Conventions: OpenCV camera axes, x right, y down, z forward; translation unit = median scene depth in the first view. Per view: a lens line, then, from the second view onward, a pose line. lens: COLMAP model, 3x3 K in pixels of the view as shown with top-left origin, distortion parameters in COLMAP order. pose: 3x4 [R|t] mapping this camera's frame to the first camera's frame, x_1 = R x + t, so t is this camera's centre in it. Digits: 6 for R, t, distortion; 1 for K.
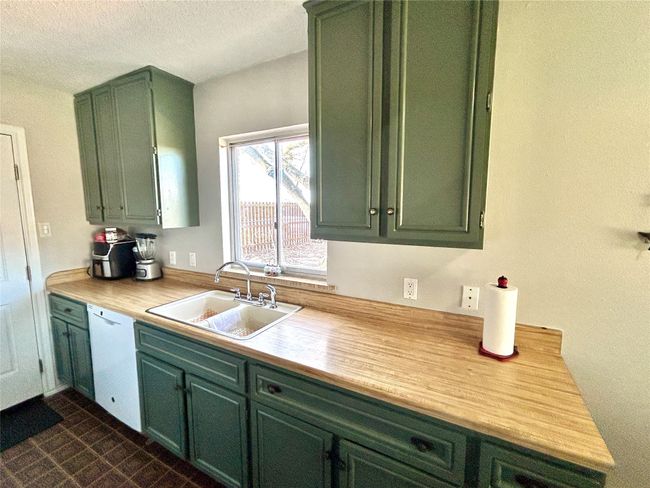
lens RADIAL K [[290.1, 0, 325.0], [0, 290.1, 242.4], [0, 0, 1]] dist [-0.004129, 0.001620]
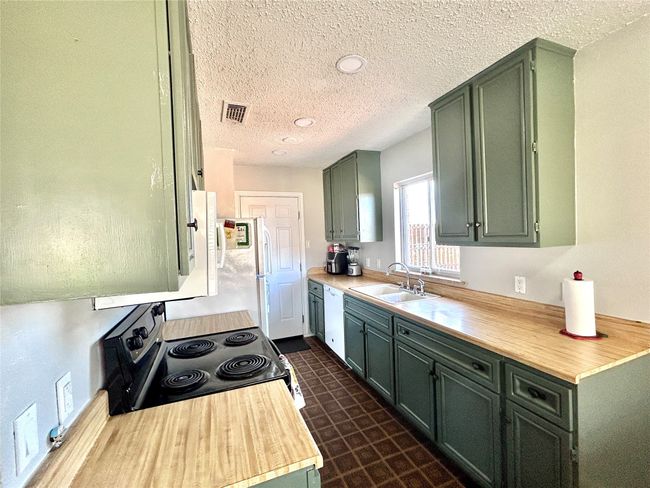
lens RADIAL K [[290.1, 0, 328.4], [0, 290.1, 245.0], [0, 0, 1]] dist [-0.004129, 0.001620]
pose [[0.775350, -0.008874, -0.631470, 0.387236], [-0.037699, 0.997468, -0.060306, 0.082408], [0.630406, 0.070564, 0.773052, -0.444326]]
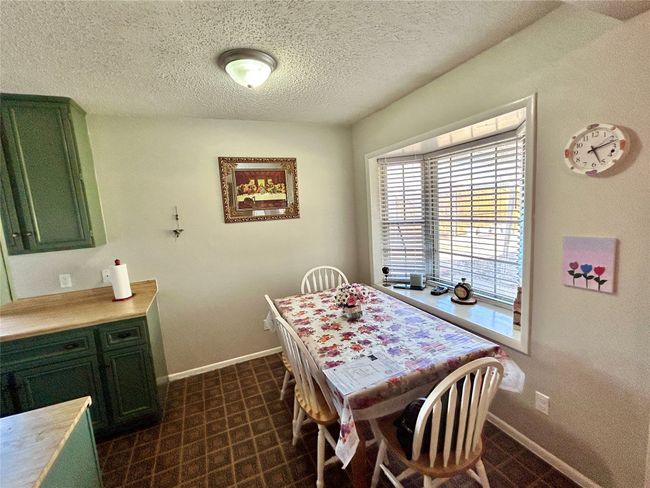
lens RADIAL K [[290.1, 0, 329.0], [0, 290.1, 243.5], [0, 0, 1]] dist [-0.004129, 0.001620]
pose [[0.607598, -0.143209, 0.781227, -0.024906], [0.164215, 0.985008, 0.052847, 0.097616], [-0.777083, 0.096179, 0.622006, -0.934642]]
